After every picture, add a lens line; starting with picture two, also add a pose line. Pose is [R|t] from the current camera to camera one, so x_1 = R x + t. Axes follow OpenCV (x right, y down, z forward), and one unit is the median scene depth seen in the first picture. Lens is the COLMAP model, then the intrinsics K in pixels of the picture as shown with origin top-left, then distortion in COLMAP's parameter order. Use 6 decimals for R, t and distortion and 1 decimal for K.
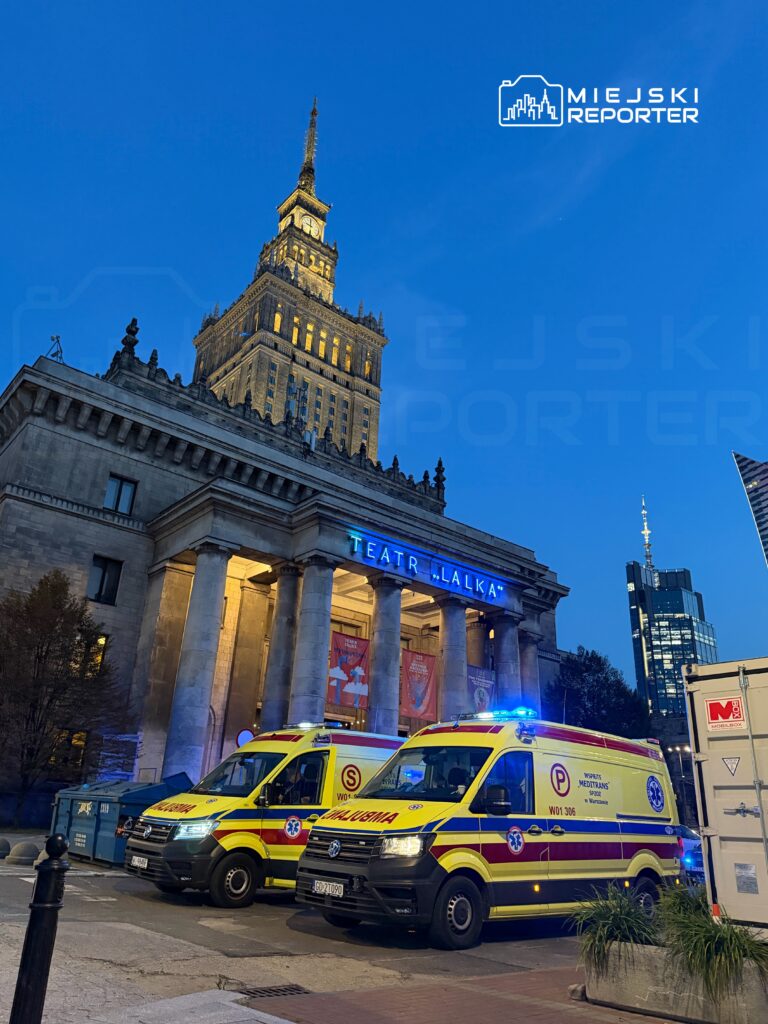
lens RADIAL K [[753.6, 0, 385.9], [0, 753.6, 515.1], [0, 0, 1]] dist [0.086266, -0.095913]
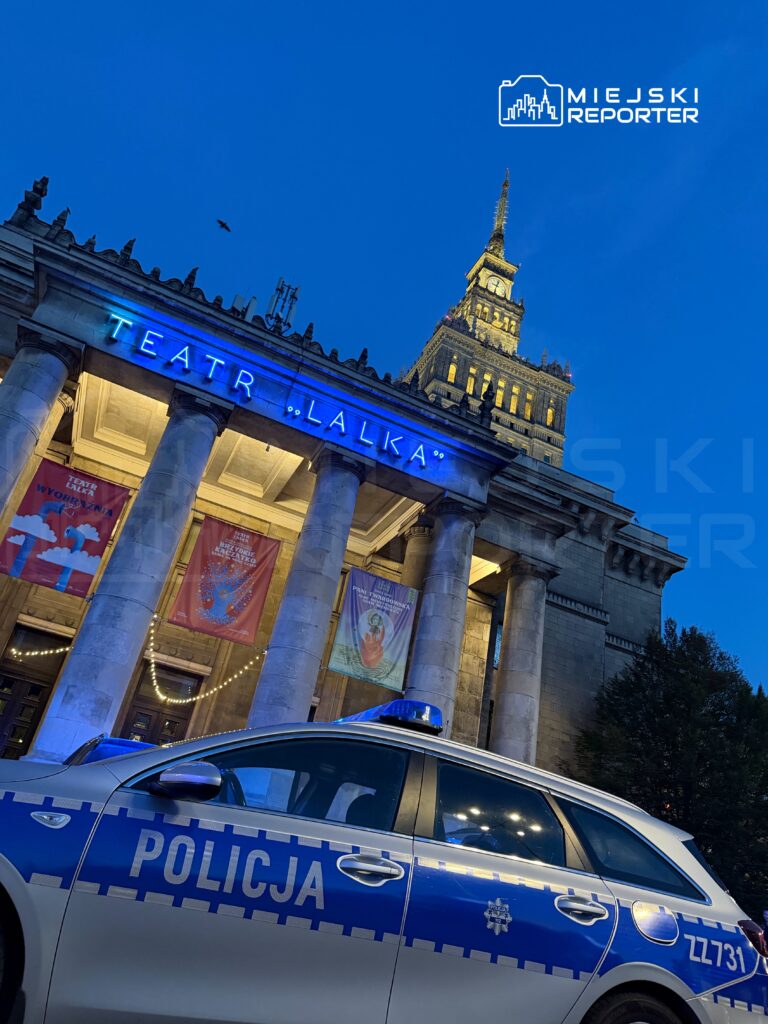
lens RADIAL K [[728.4, 0, 384.2], [0, 728.4, 513.5], [0, 0, 1]] dist [0.087518, -0.096754]
pose [[0.952233, -0.017408, -0.304877, 0.314778], [-0.020645, 0.992420, -0.121146, 0.235796], [0.304675, 0.121653, 0.944655, 0.511151]]
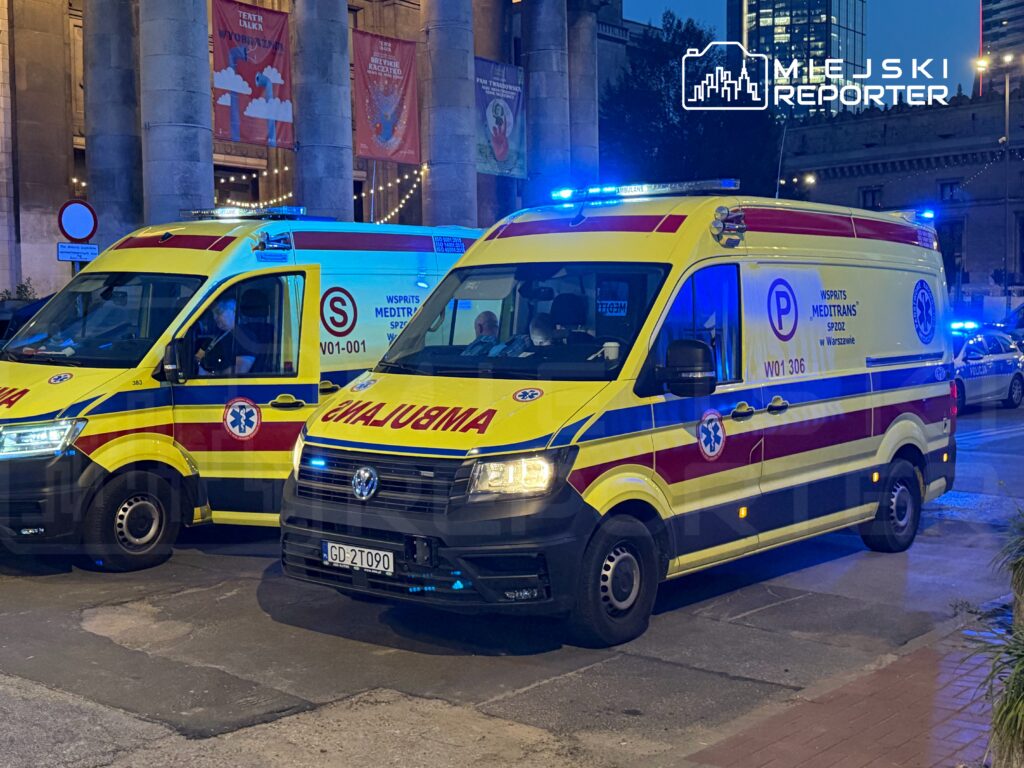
lens RADIAL K [[1342.0, 0, 502.4], [0, 1342.0, 380.7], [0, 0, 1]] dist [0.135327, 0.000000]
pose [[0.988432, -0.058912, 0.139759, -0.020024], [-0.005407, 0.907205, 0.420654, 0.004002], [-0.151571, -0.416543, 0.896392, 0.052327]]
